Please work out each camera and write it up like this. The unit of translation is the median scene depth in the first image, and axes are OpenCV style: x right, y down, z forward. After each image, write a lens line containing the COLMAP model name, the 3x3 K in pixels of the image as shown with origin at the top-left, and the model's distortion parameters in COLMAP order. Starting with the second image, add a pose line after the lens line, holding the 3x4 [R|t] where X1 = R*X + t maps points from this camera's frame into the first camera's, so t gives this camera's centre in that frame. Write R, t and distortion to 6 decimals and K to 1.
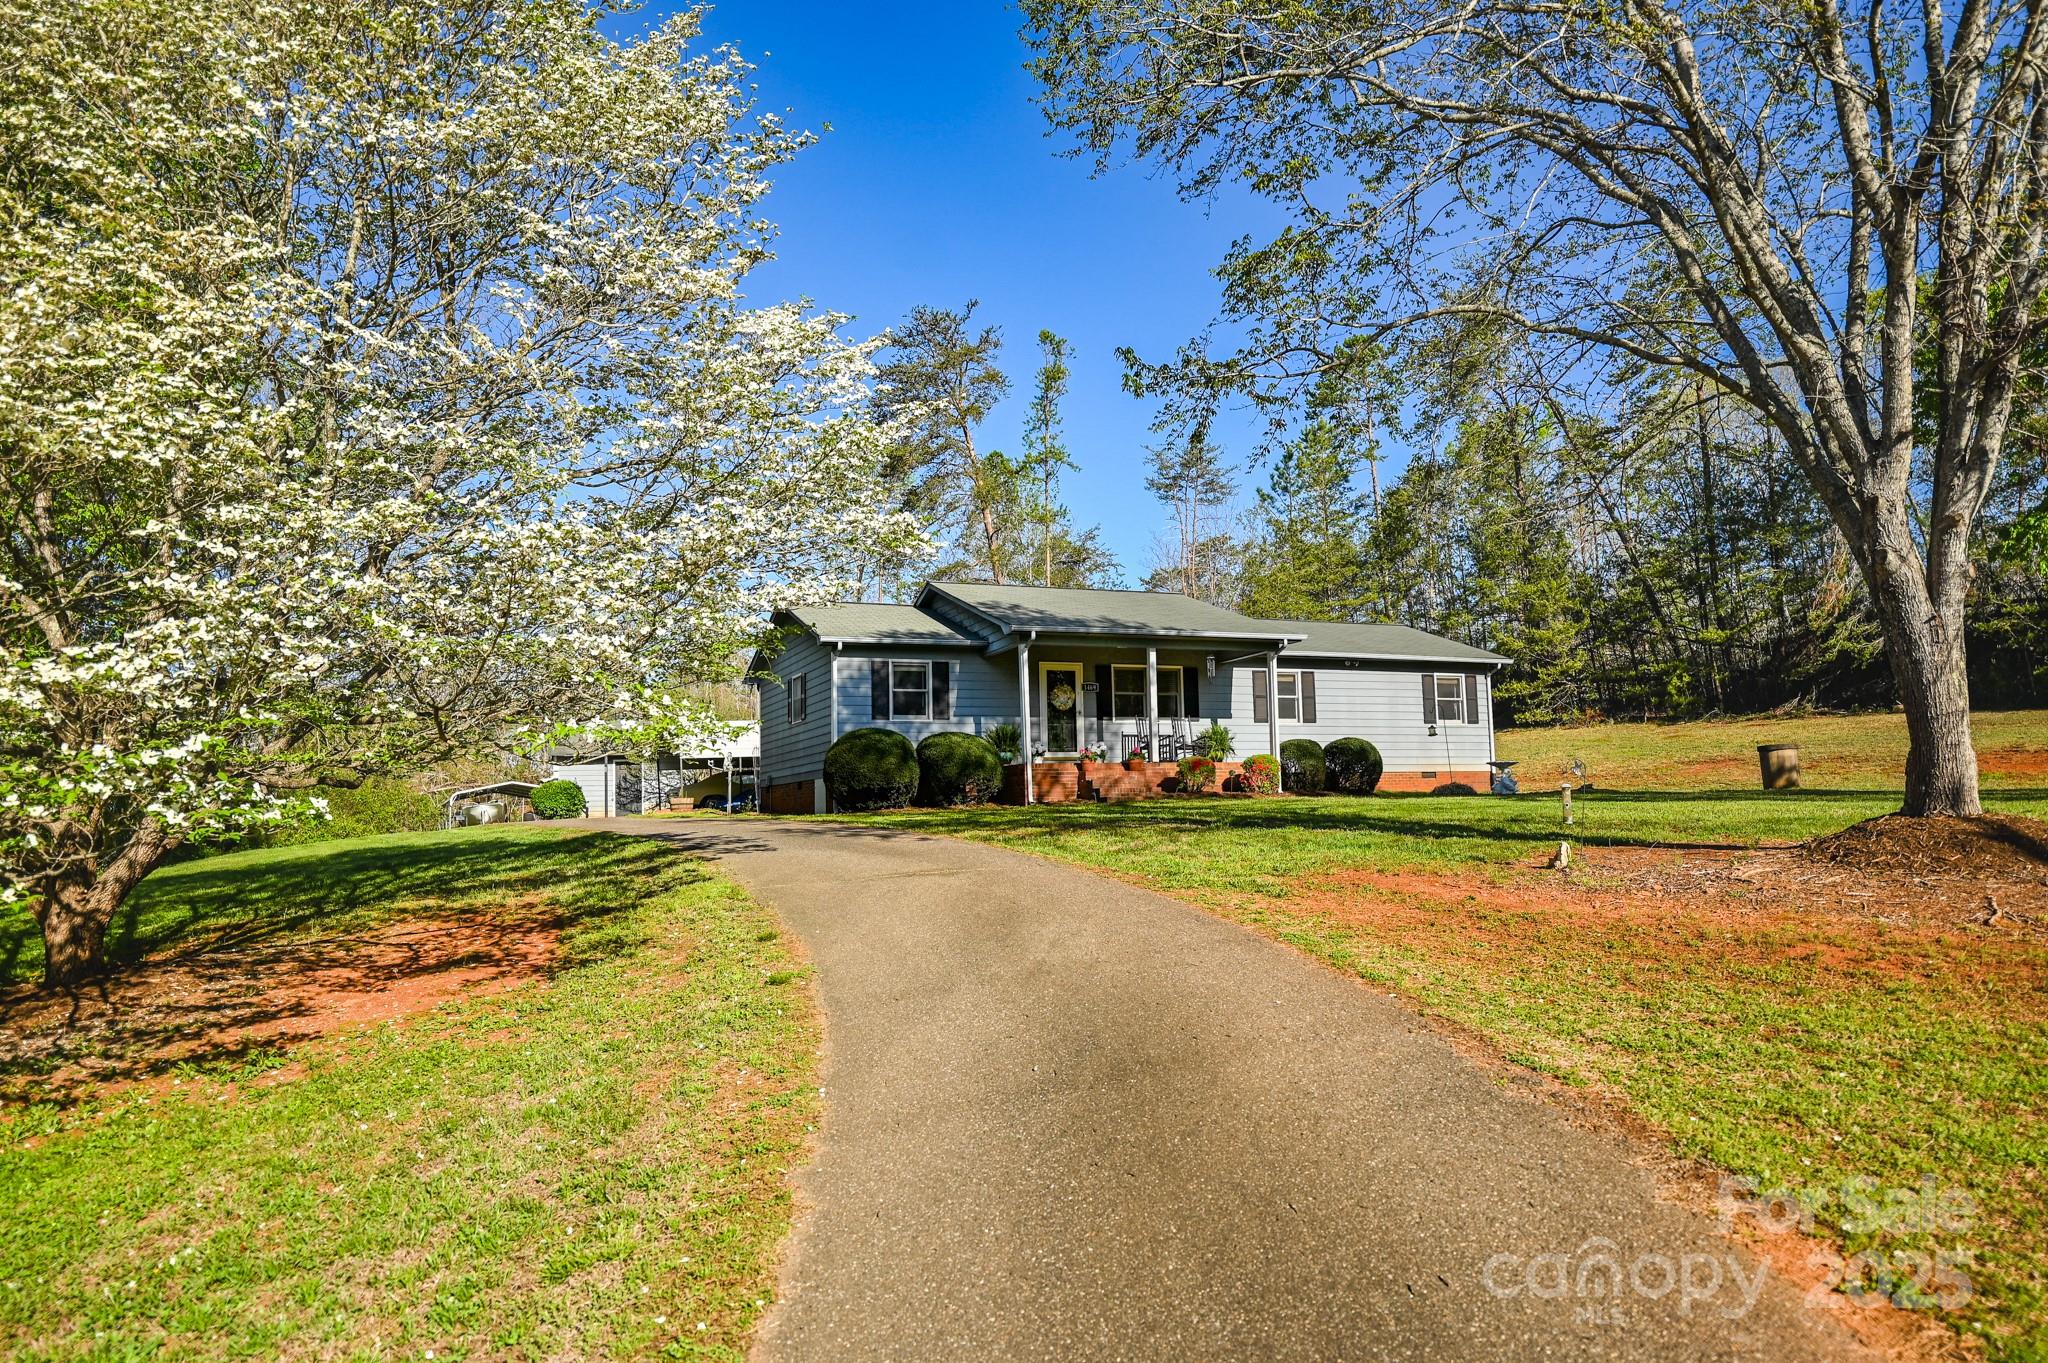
lens RADIAL K [[1307.8, 0, 1042.1], [0, 1307.8, 696.9], [0, 0, 1]] dist [-0.007629, -0.002395]
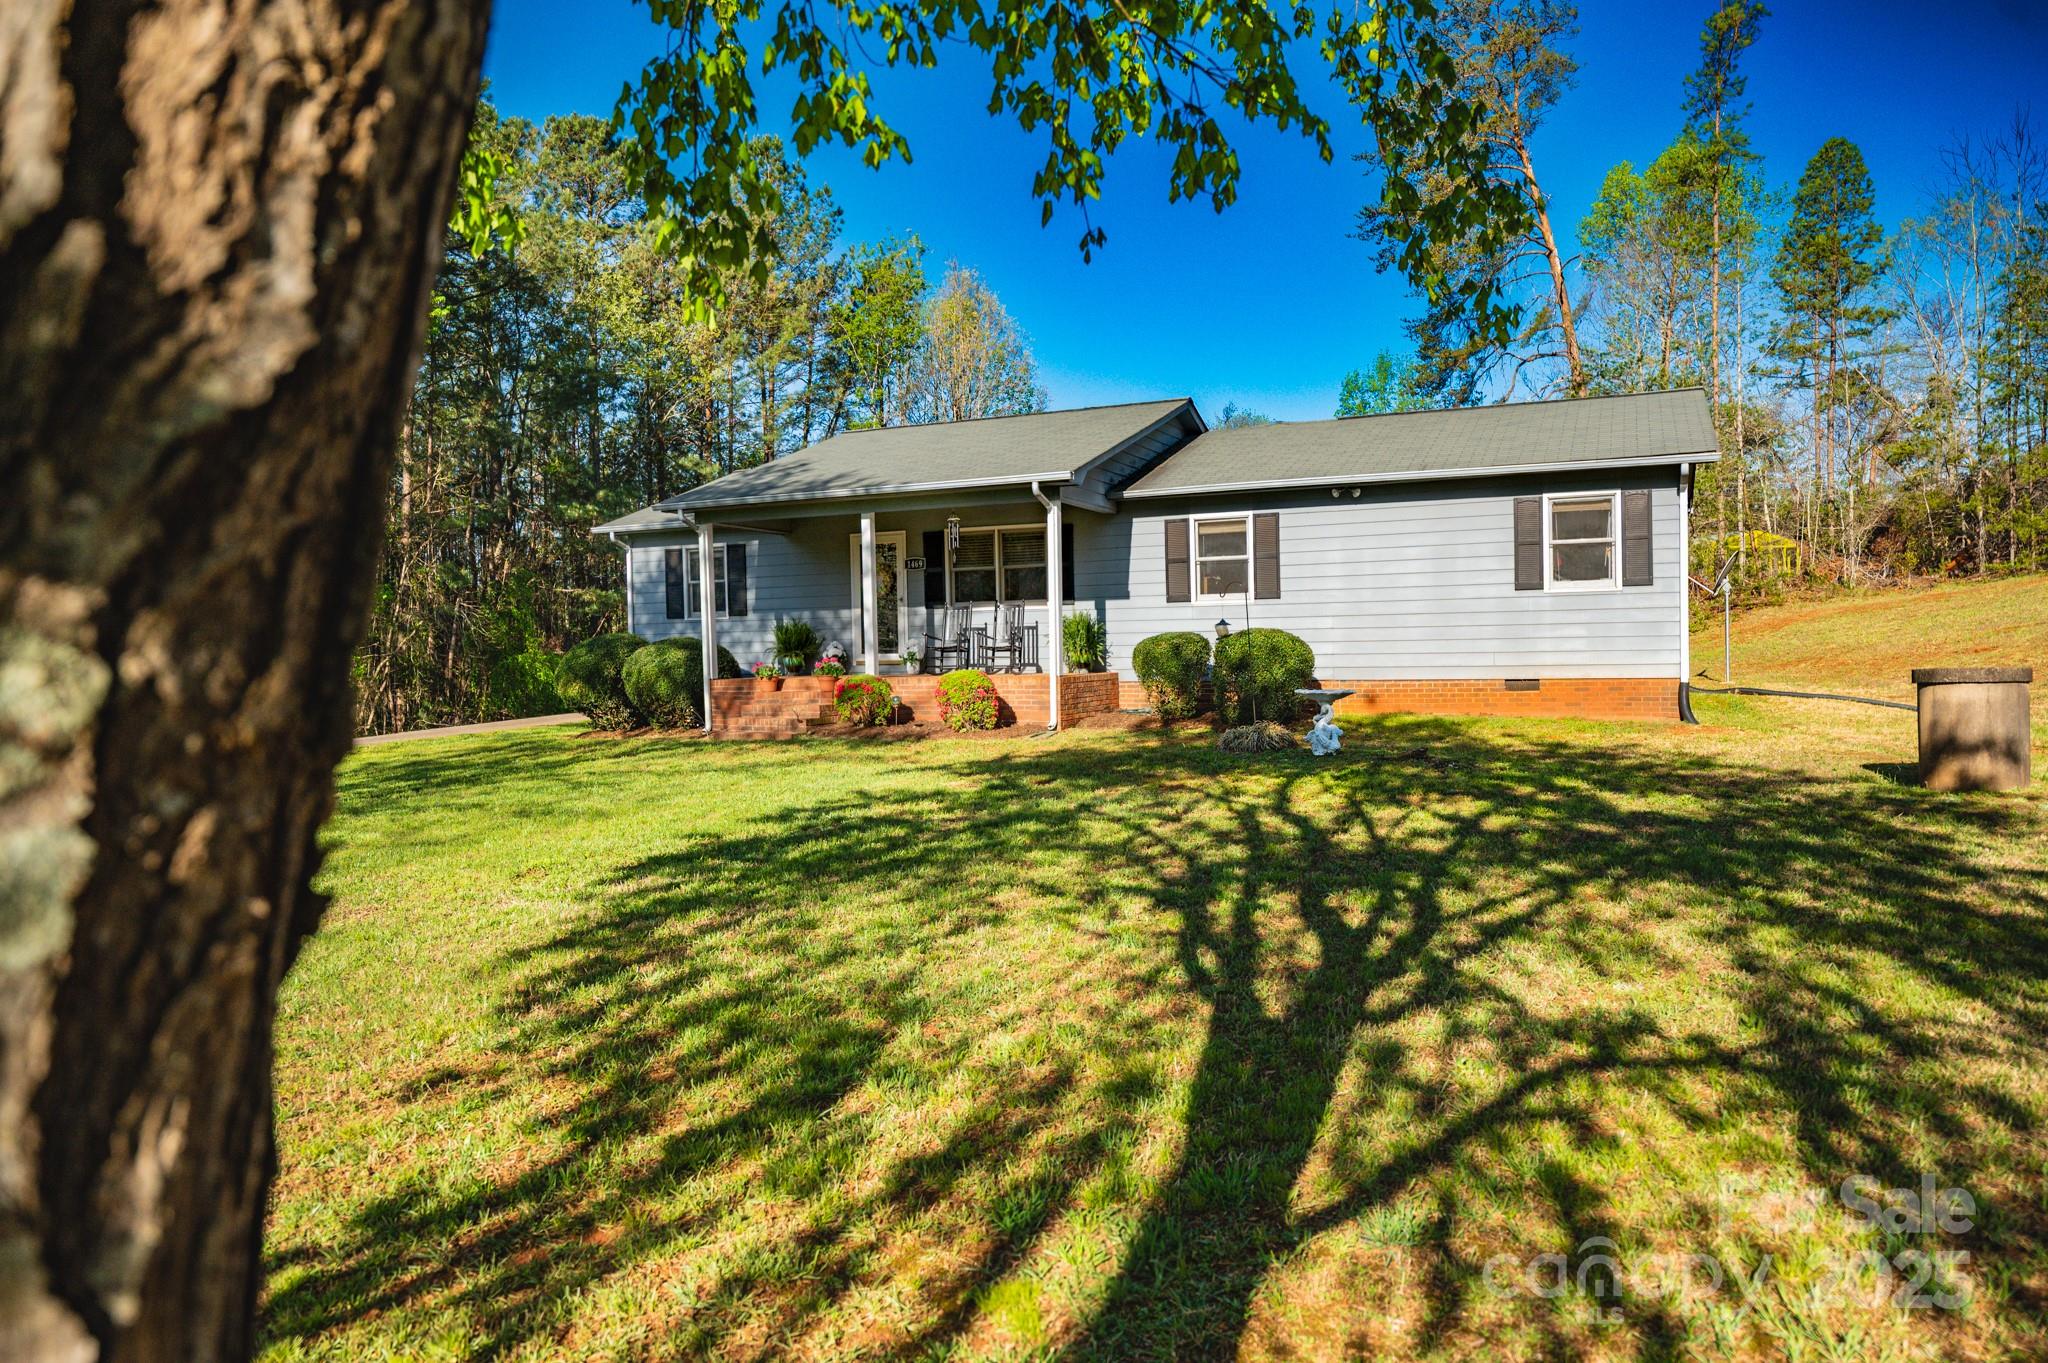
lens RADIAL K [[1307.8, 0, 1042.1], [0, 1307.8, 696.9], [0, 0, 1]] dist [-0.007629, -0.002395]
pose [[0.700663, 0.036421, -0.712562, 0.583913], [0.071773, 0.990033, 0.121178, -0.017044], [0.709873, -0.136048, 0.691065, 0.515399]]
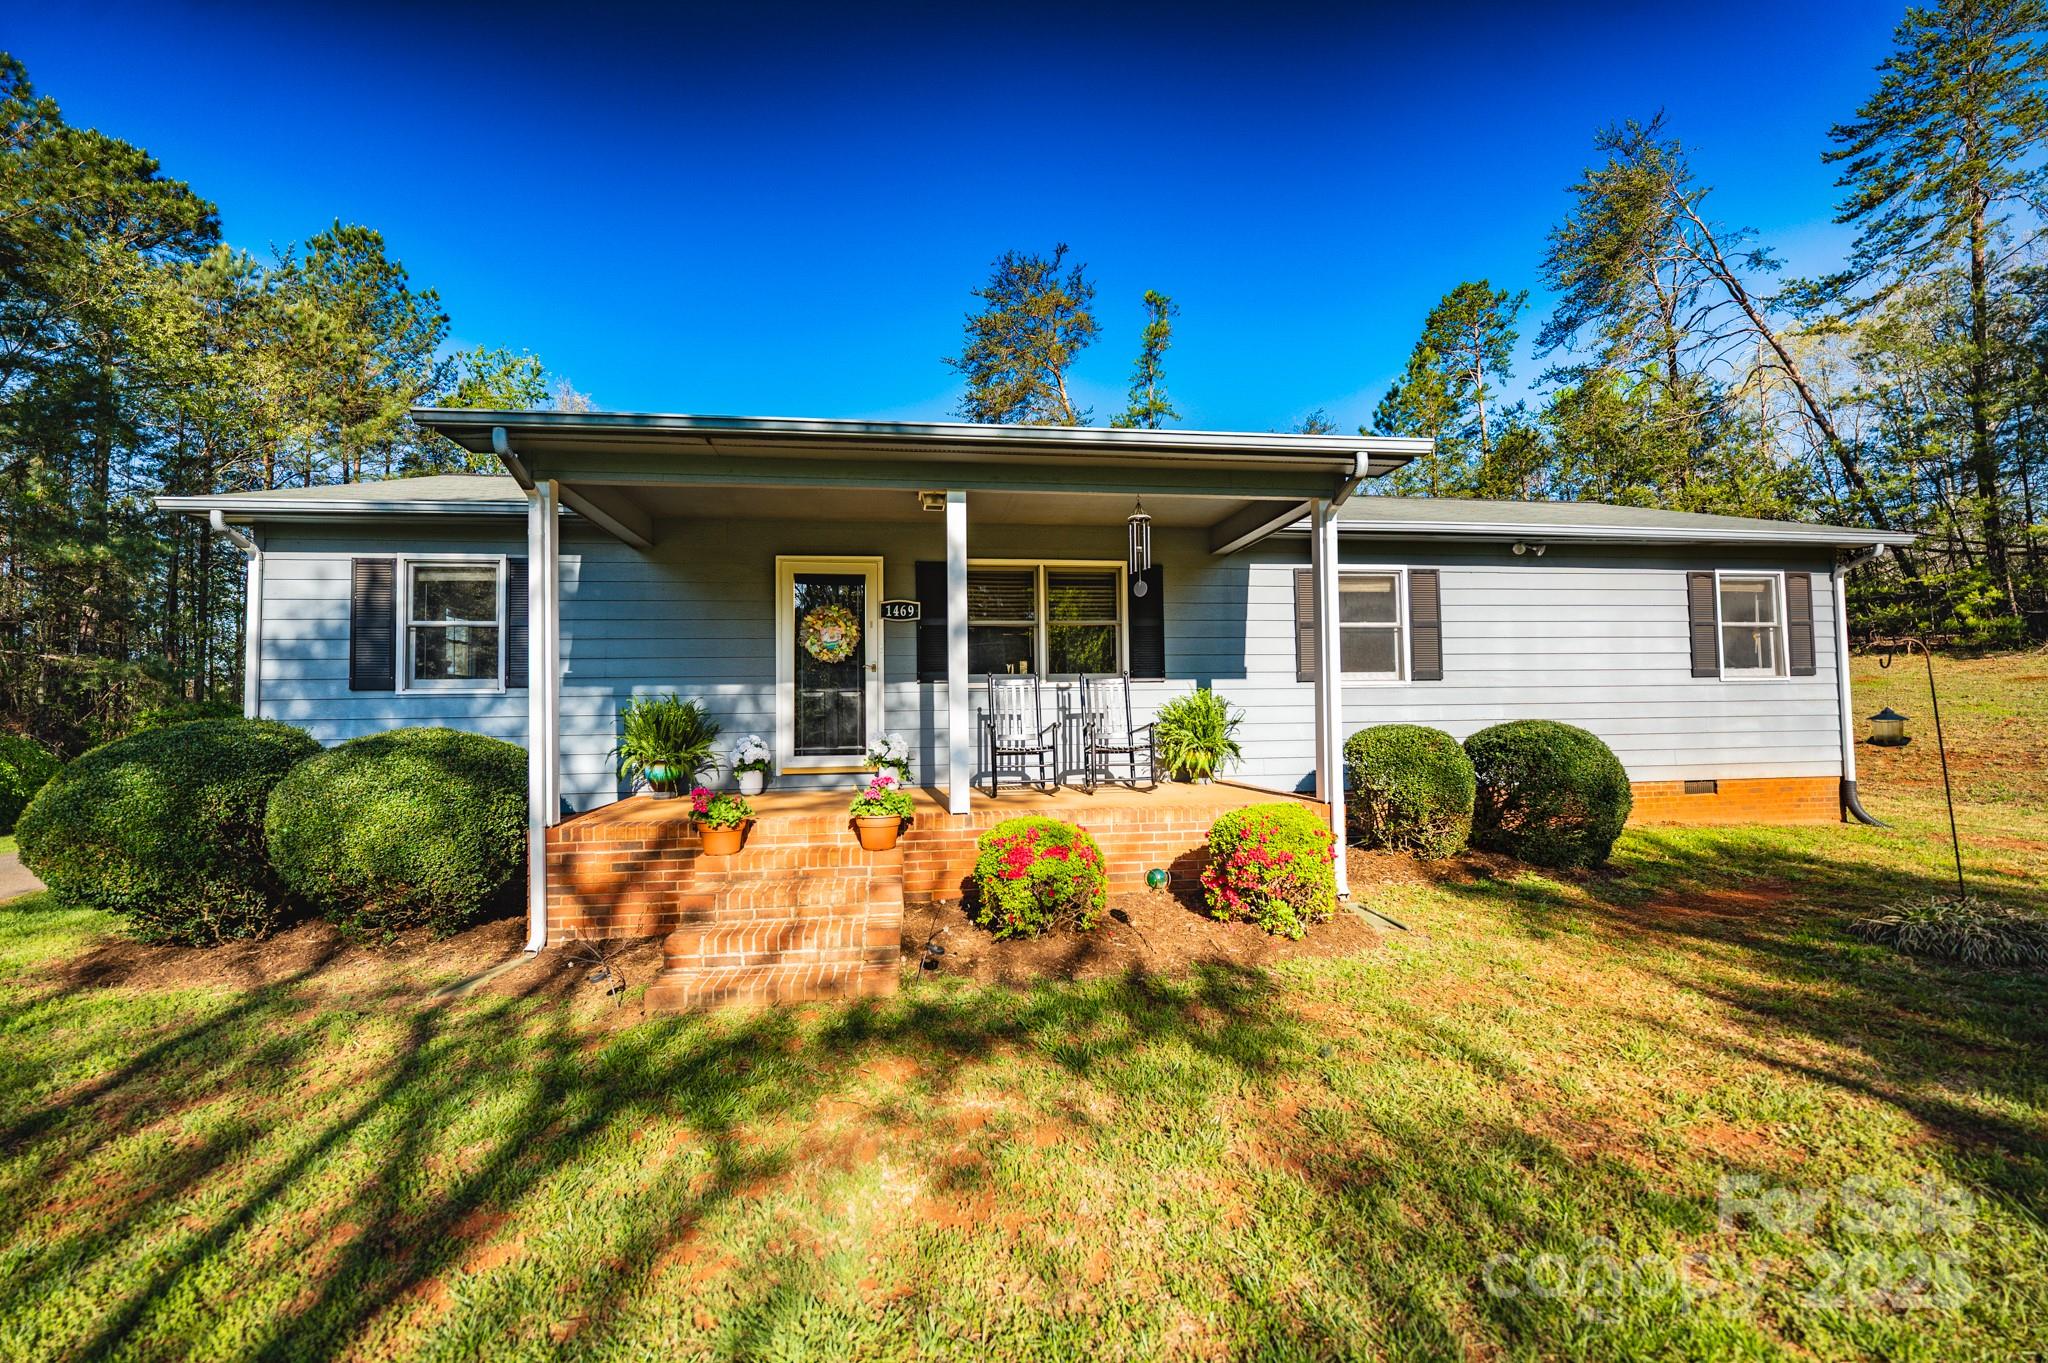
lens RADIAL K [[800.5, 0, 1017.1], [0, 800.5, 688.5], [0, 0, 1]] dist [-0.001881, -0.000081]
pose [[0.968321, -0.000068, -0.249708, 0.138891], [0.016721, 0.997773, 0.064567, 0.001673], [0.249148, -0.066697, 0.966166, 0.711406]]
